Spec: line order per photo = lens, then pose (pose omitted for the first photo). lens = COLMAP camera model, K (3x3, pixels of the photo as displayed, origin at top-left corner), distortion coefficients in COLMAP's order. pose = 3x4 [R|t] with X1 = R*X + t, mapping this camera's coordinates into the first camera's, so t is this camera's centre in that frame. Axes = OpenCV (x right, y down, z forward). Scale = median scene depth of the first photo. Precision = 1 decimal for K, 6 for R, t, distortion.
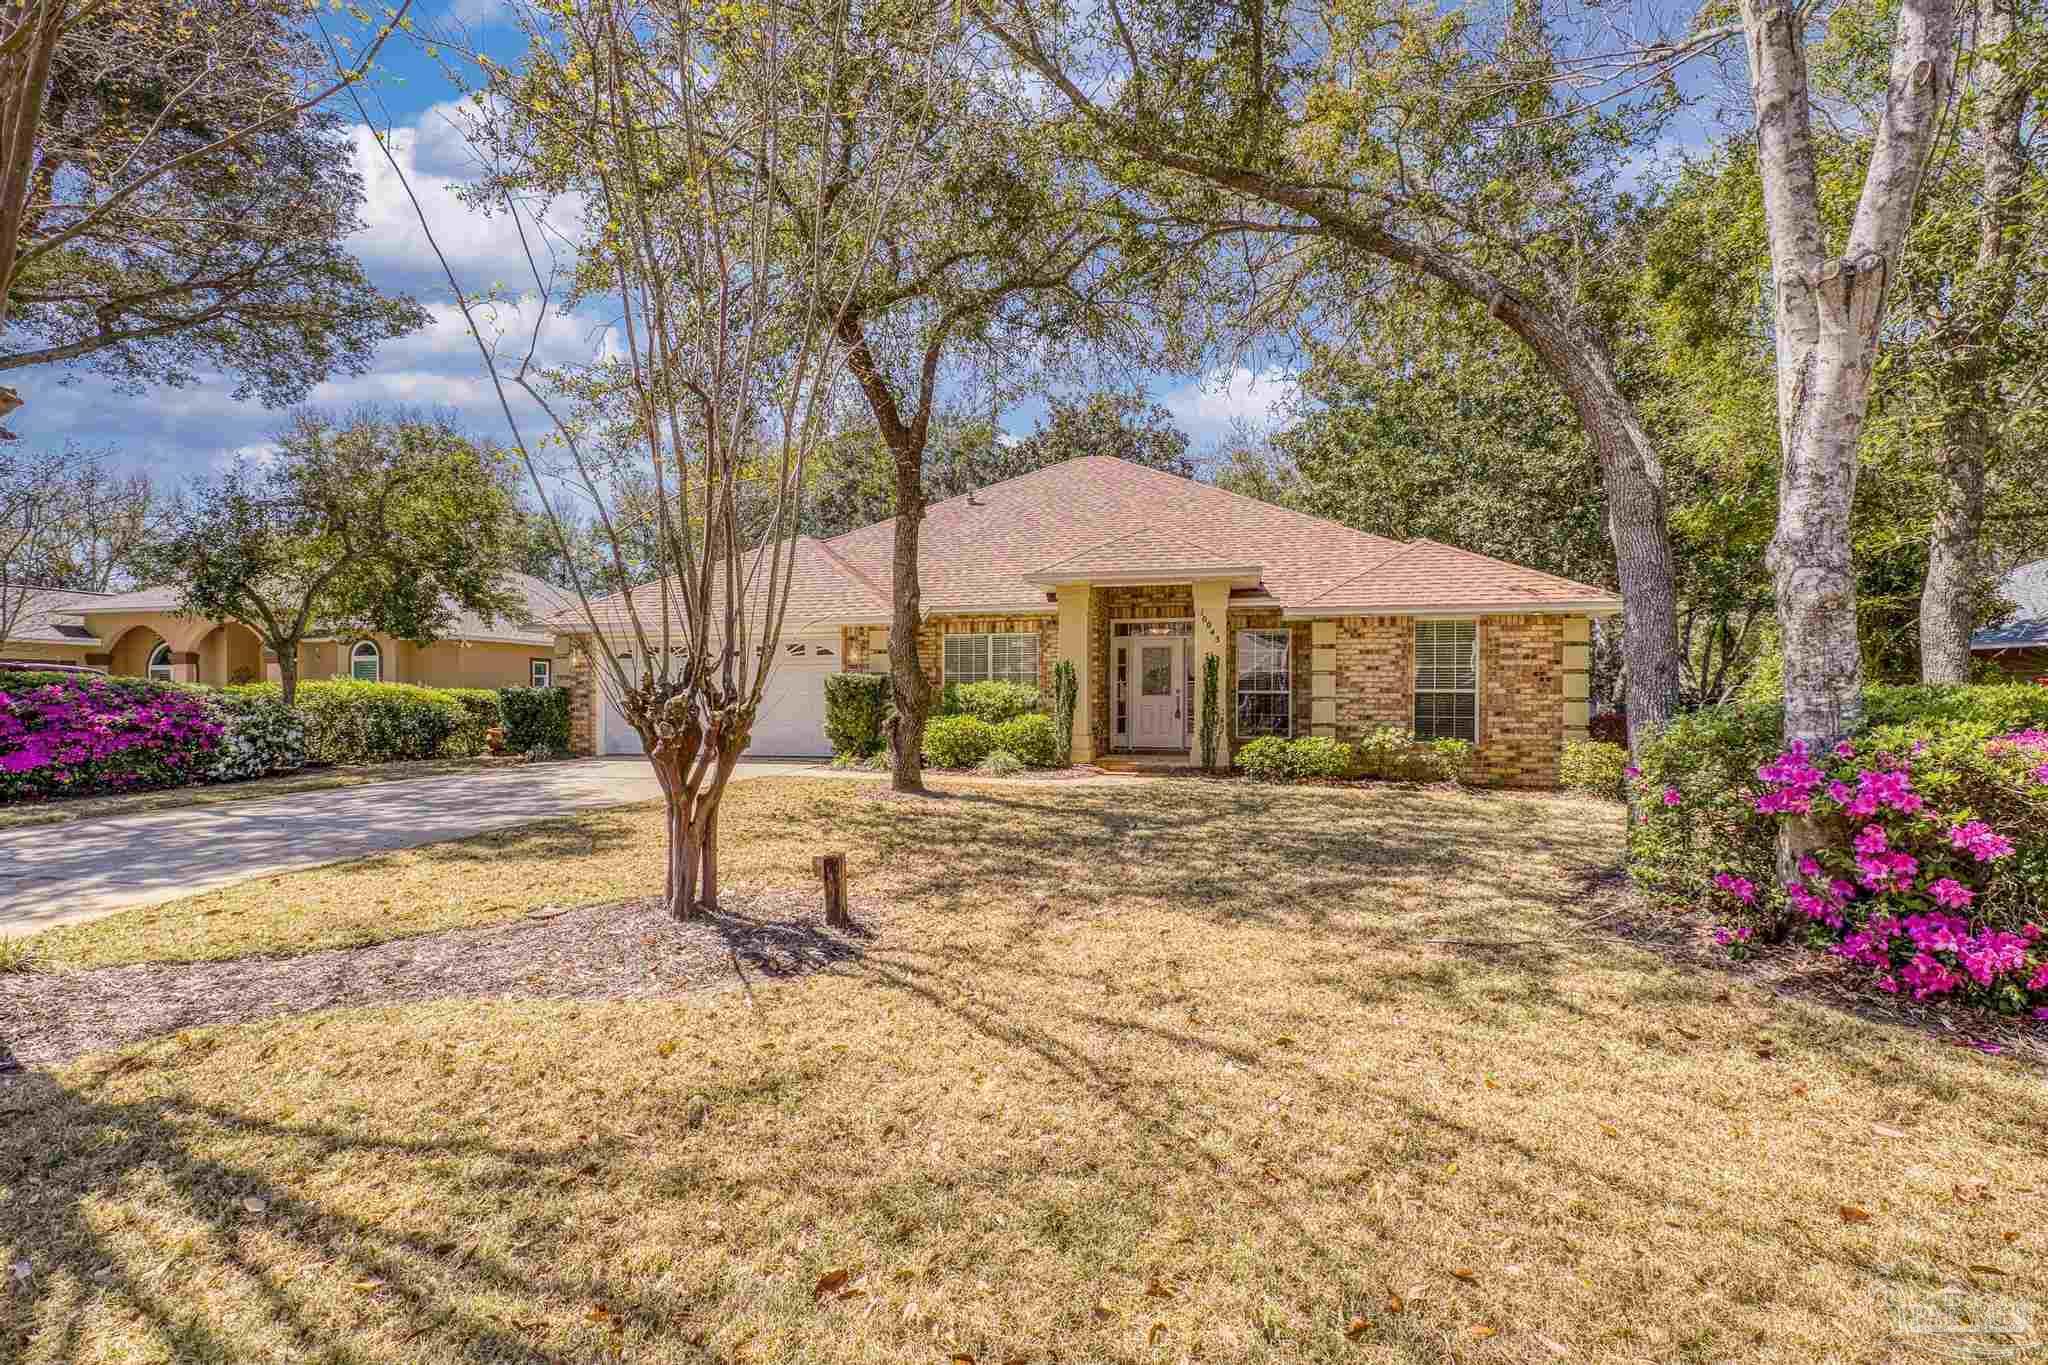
lens RADIAL K [[871.0, 0, 1020.1], [0, 871.0, 701.7], [0, 0, 1]] dist [0.002360, 0.000443]
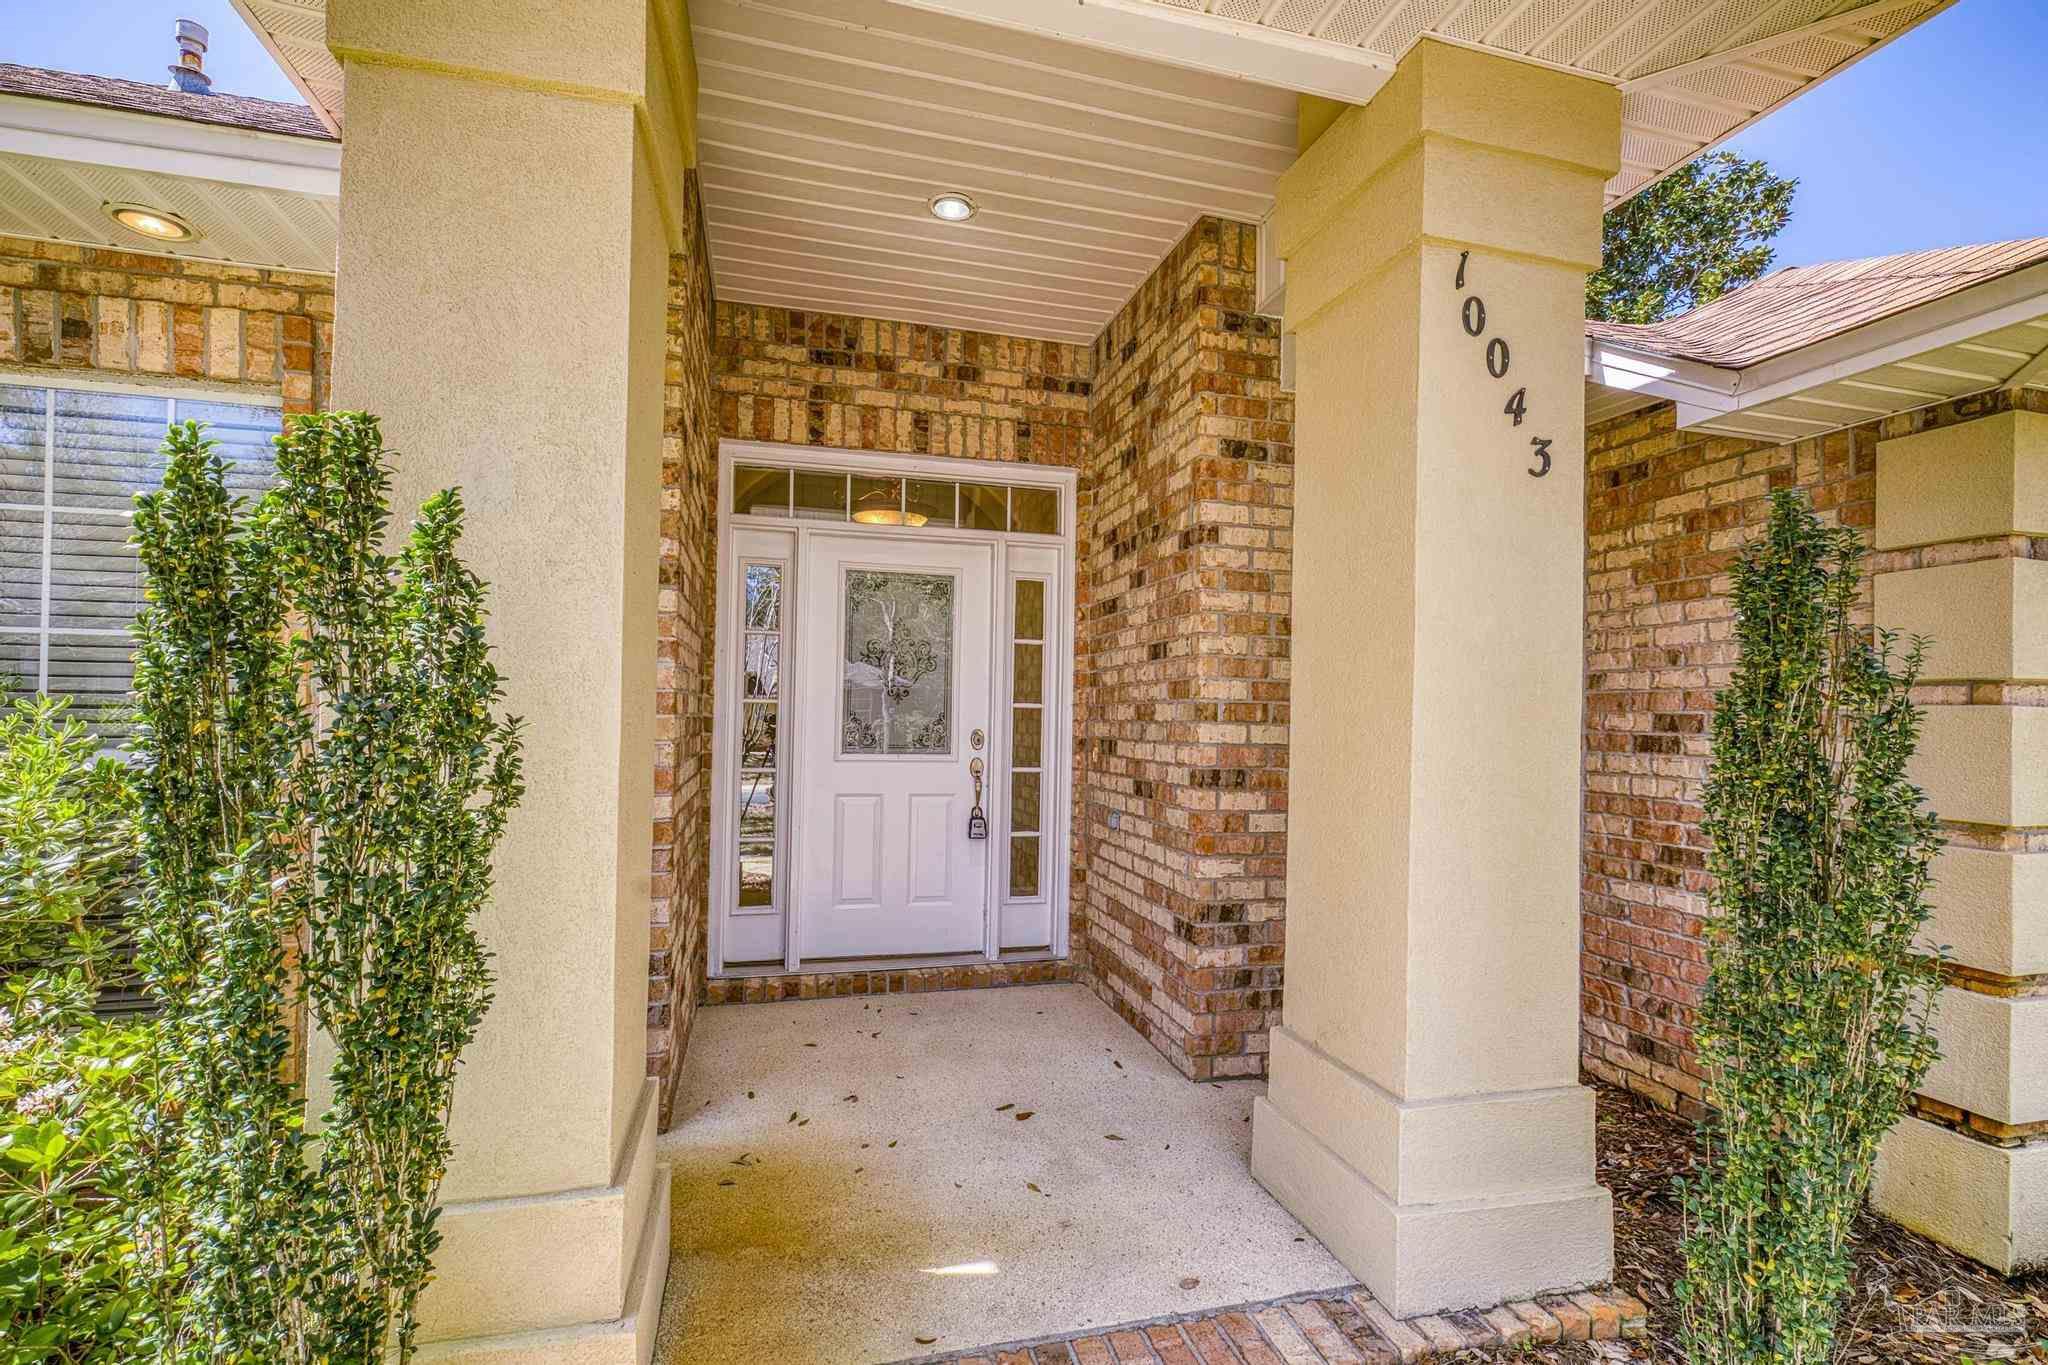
lens RADIAL K [[903.8, 0, 1012.4], [0, 903.8, 703.2], [0, 0, 1]] dist [0.001721, 0.001151]
pose [[0.873409, 0.017739, 0.486664, 0.066380], [-0.014680, 0.999841, -0.010098, -0.024550], [-0.486766, 0.001676, 0.873531, 0.909379]]
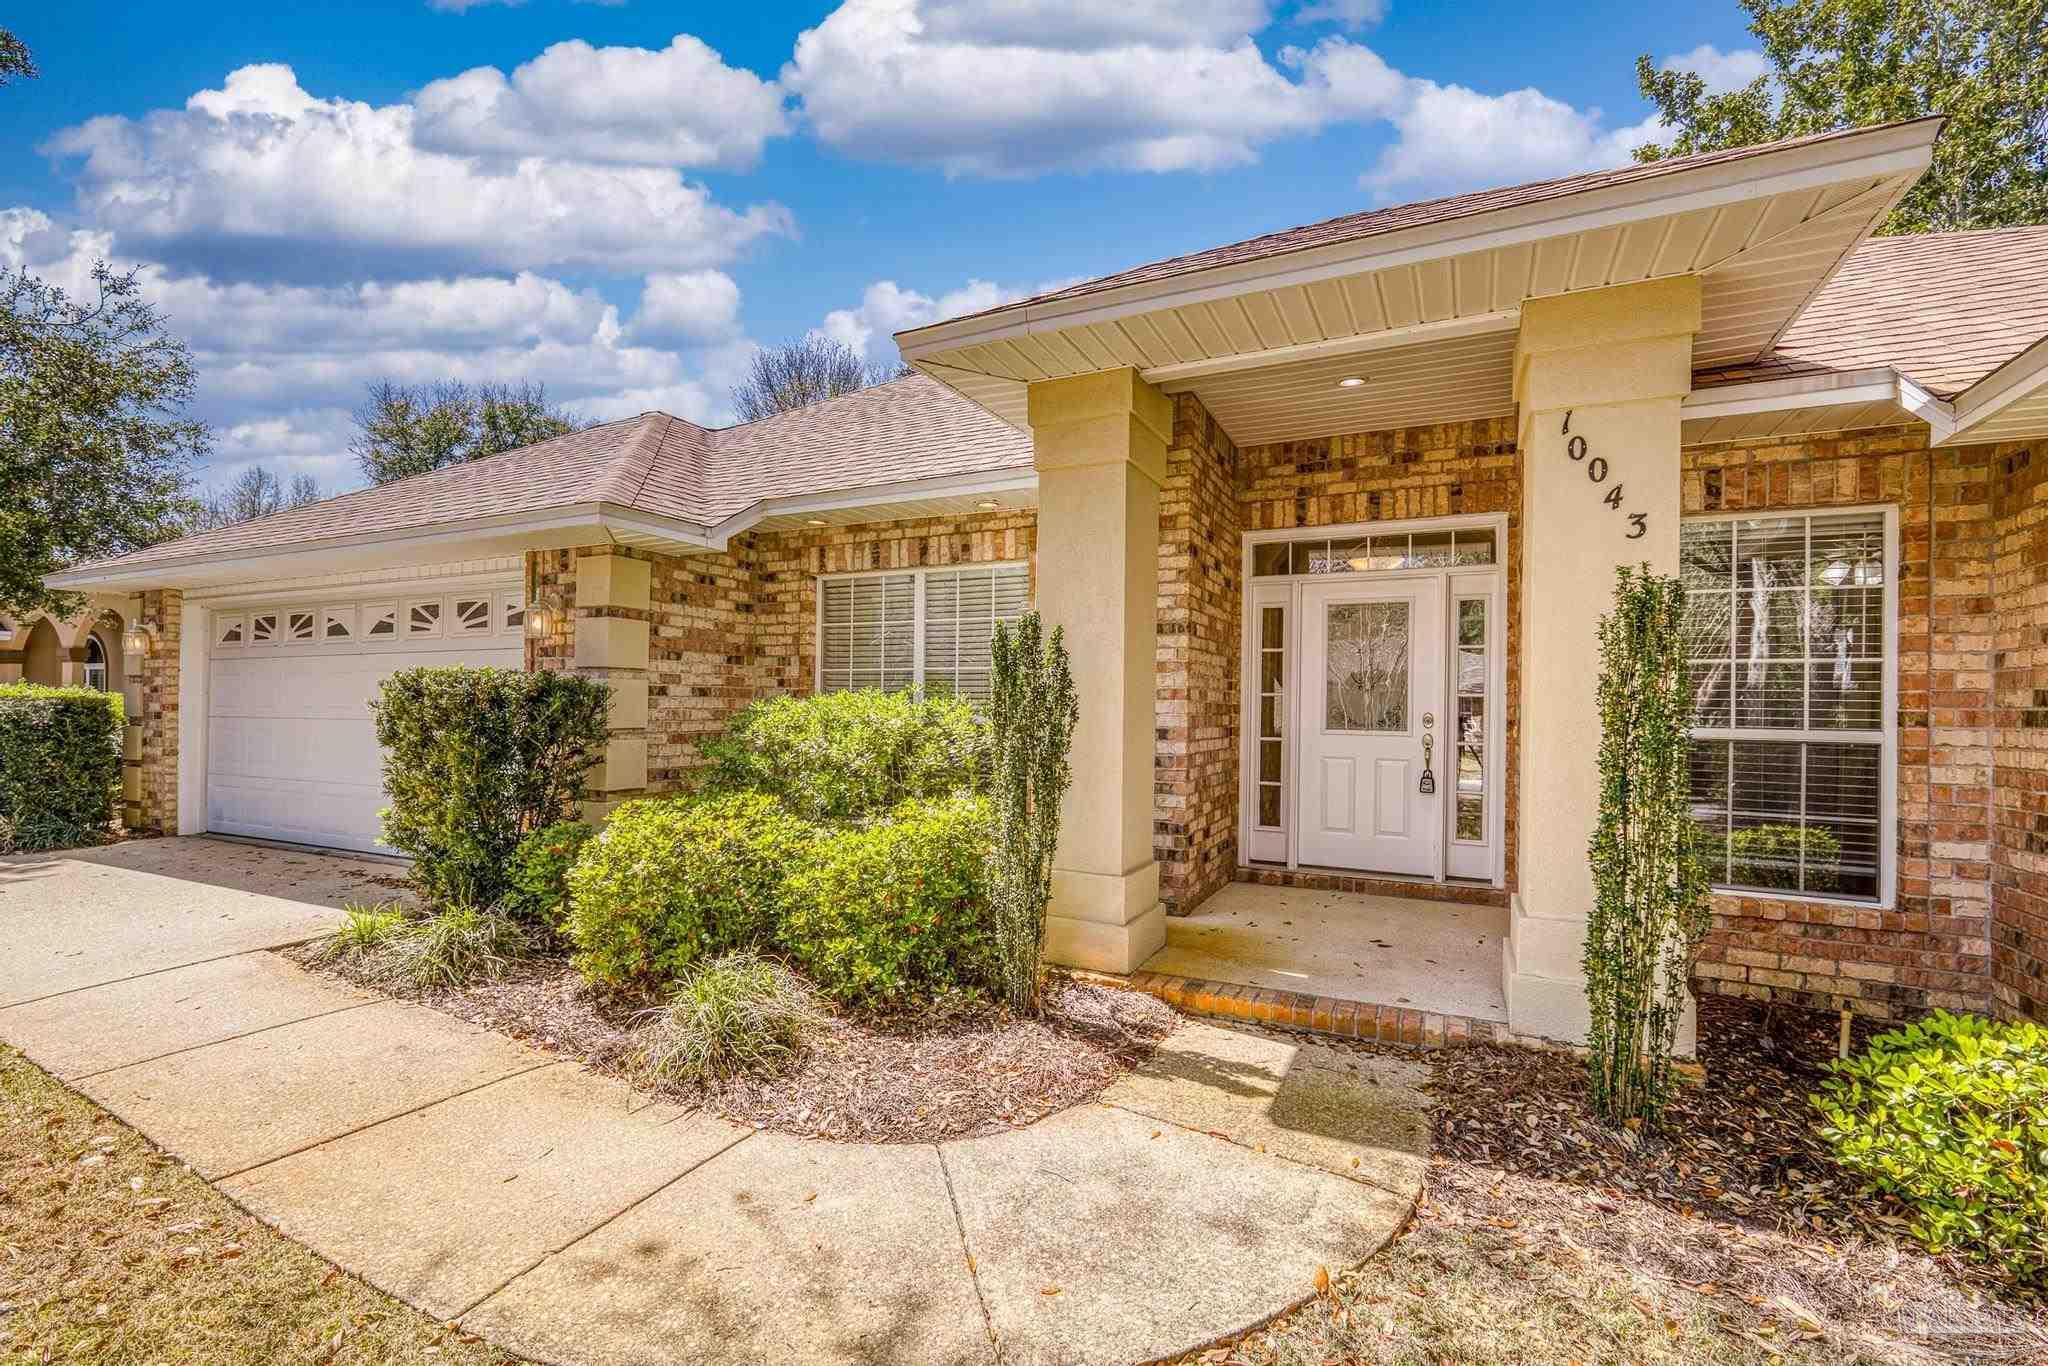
lens RADIAL K [[903.8, 0, 1012.4], [0, 903.8, 703.7], [0, 0, 1]] dist [0.001721, 0.001151]
pose [[0.977449, 0.007942, -0.211021, 0.109470], [-0.009136, 0.999947, -0.004683, -0.018752], [0.210972, 0.006505, 0.977470, 0.718636]]
